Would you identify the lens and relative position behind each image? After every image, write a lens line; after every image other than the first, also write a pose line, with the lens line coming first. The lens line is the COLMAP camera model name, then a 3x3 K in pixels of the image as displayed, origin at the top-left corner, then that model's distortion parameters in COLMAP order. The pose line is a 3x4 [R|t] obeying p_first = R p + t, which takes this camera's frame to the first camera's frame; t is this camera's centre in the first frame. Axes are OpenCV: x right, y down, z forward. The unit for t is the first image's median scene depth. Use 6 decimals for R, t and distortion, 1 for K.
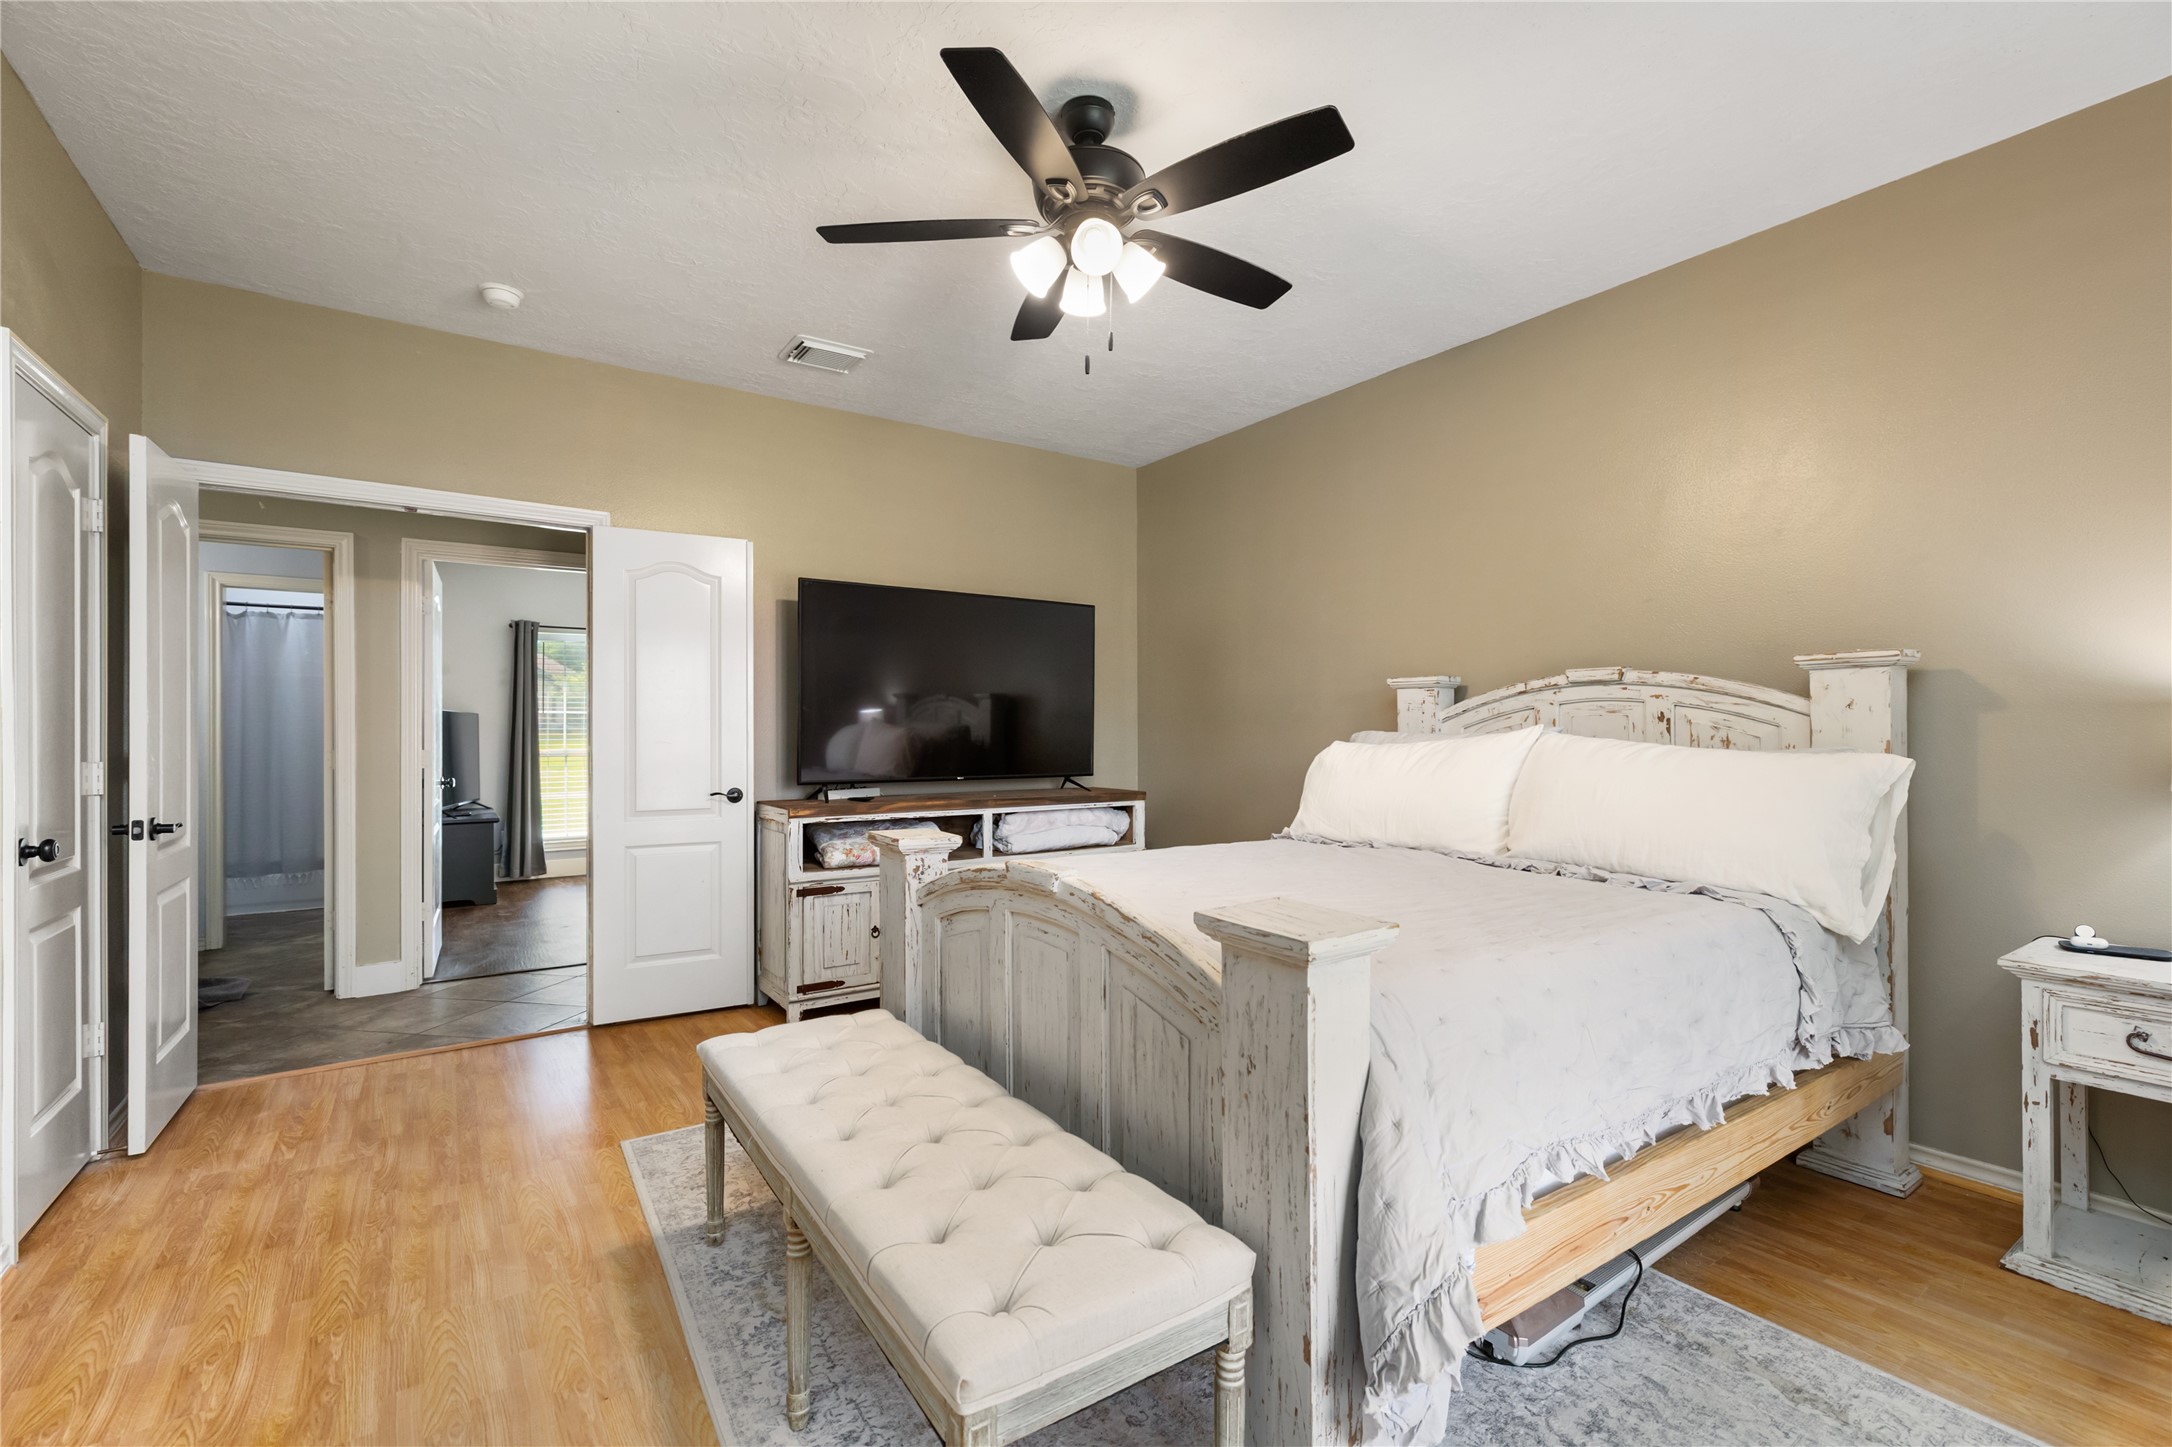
lens RADIAL K [[929.3, 0, 1079.6], [0, 929.3, 730.6], [0, 0, 1]] dist [-0.002663, 0.001534]
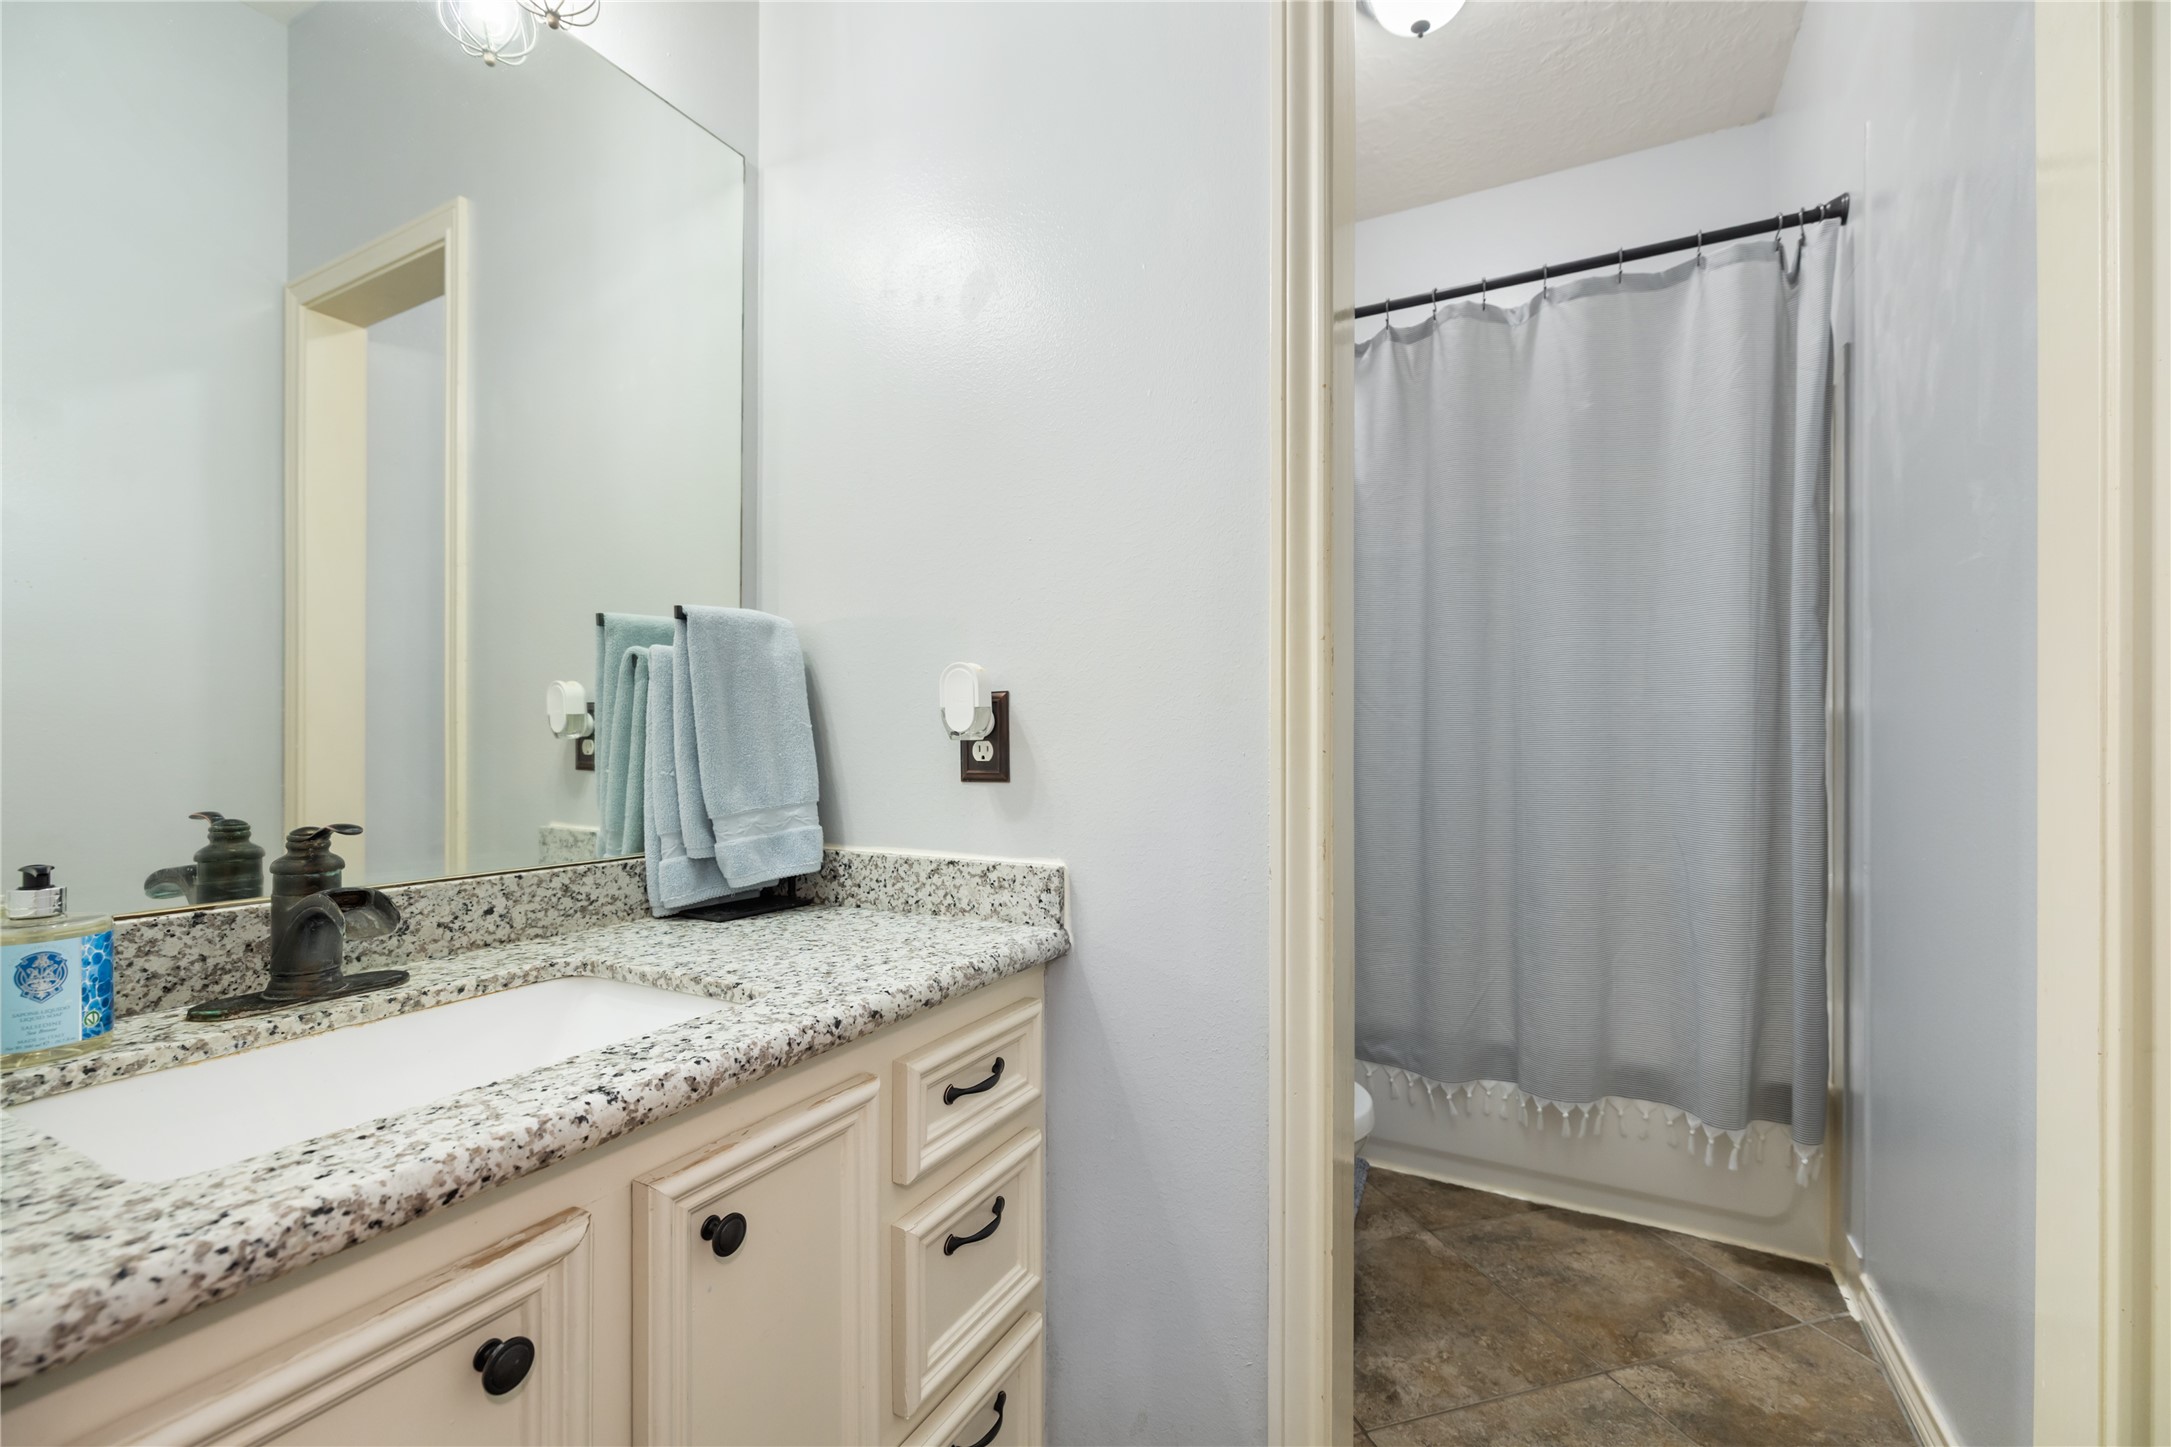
lens RADIAL K [[928.8, 0, 1082.3], [0, 928.8, 727.7], [0, 0, 1]] dist [-0.002663, 0.001534]
pose [[0.466725, 0.006736, -0.884377, -0.641626], [-0.000808, 0.999974, 0.007190, 0.023887], [0.884402, -0.002641, 0.466718, 0.710309]]
